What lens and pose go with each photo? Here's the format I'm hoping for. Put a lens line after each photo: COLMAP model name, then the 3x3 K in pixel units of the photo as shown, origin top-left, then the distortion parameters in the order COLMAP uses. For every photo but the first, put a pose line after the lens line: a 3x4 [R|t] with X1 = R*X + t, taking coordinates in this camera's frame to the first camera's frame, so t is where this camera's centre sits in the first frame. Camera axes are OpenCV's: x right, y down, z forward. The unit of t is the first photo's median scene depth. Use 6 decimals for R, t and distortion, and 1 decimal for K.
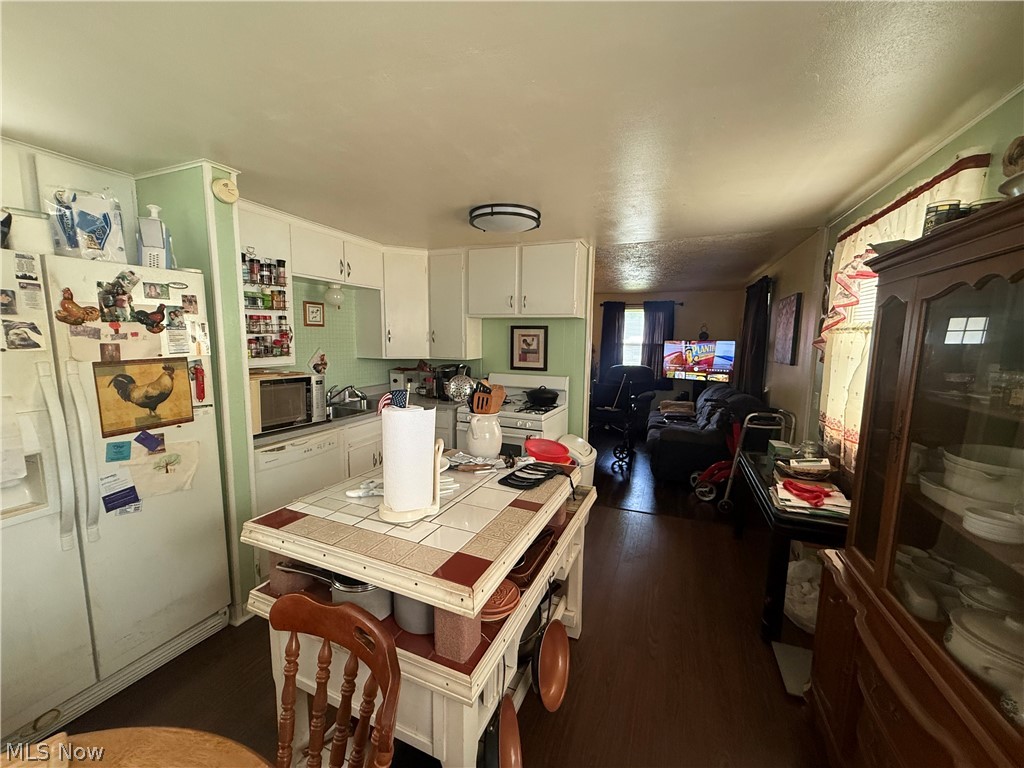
lens RADIAL K [[403.7, 0, 509.7], [0, 403.7, 386.4], [0, 0, 1]] dist [-0.002607, 0.000551]
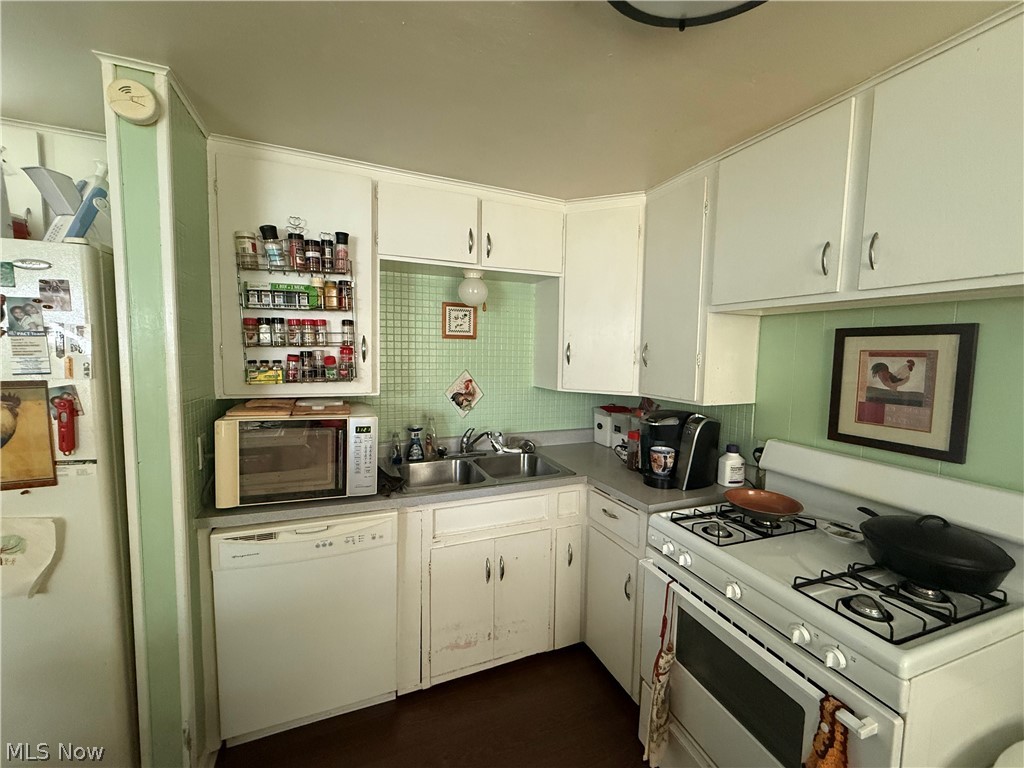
lens RADIAL K [[403.7, 0, 511.5], [0, 403.7, 384.0], [0, 0, 1]] dist [-0.002607, 0.000551]
pose [[0.704755, 0.057273, -0.707135, 0.094484], [-0.096948, 0.995161, -0.016020, -0.092624], [0.702795, 0.079846, 0.706897, 0.778234]]
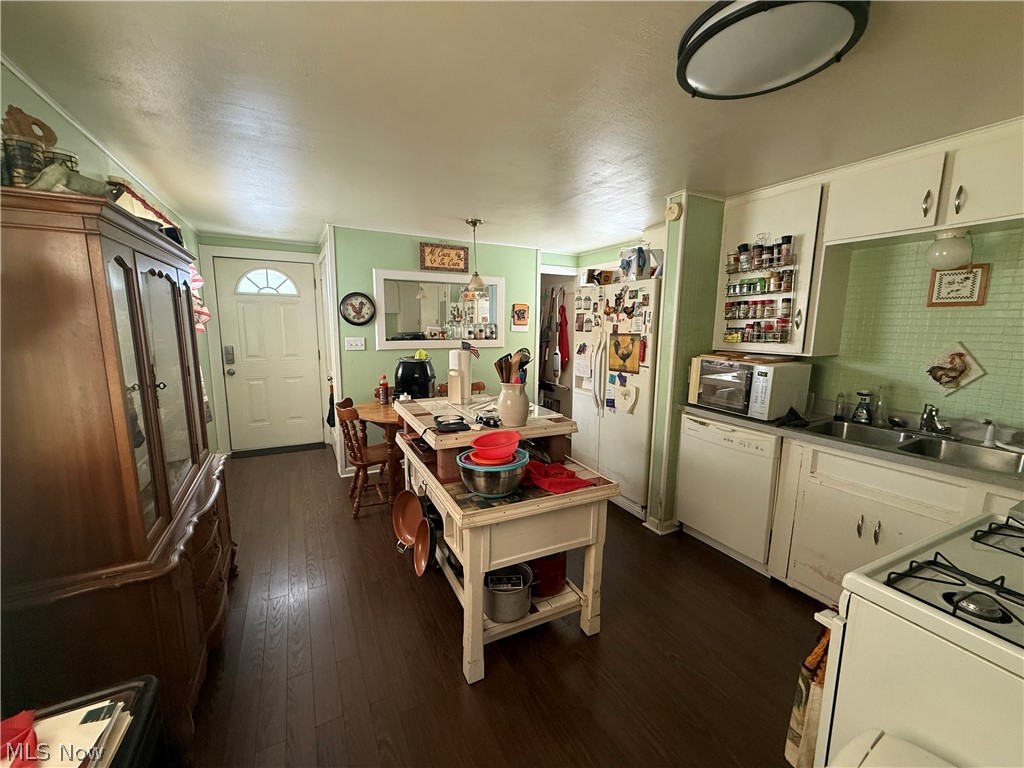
lens RADIAL K [[403.7, 0, 506.3], [0, 403.7, 386.1], [0, 0, 1]] dist [-0.002607, 0.000551]
pose [[-0.643959, 0.105005, -0.757820, 0.571268], [-0.107564, 0.968271, 0.225568, -0.128648], [0.757461, 0.226771, -0.612232, 1.188238]]
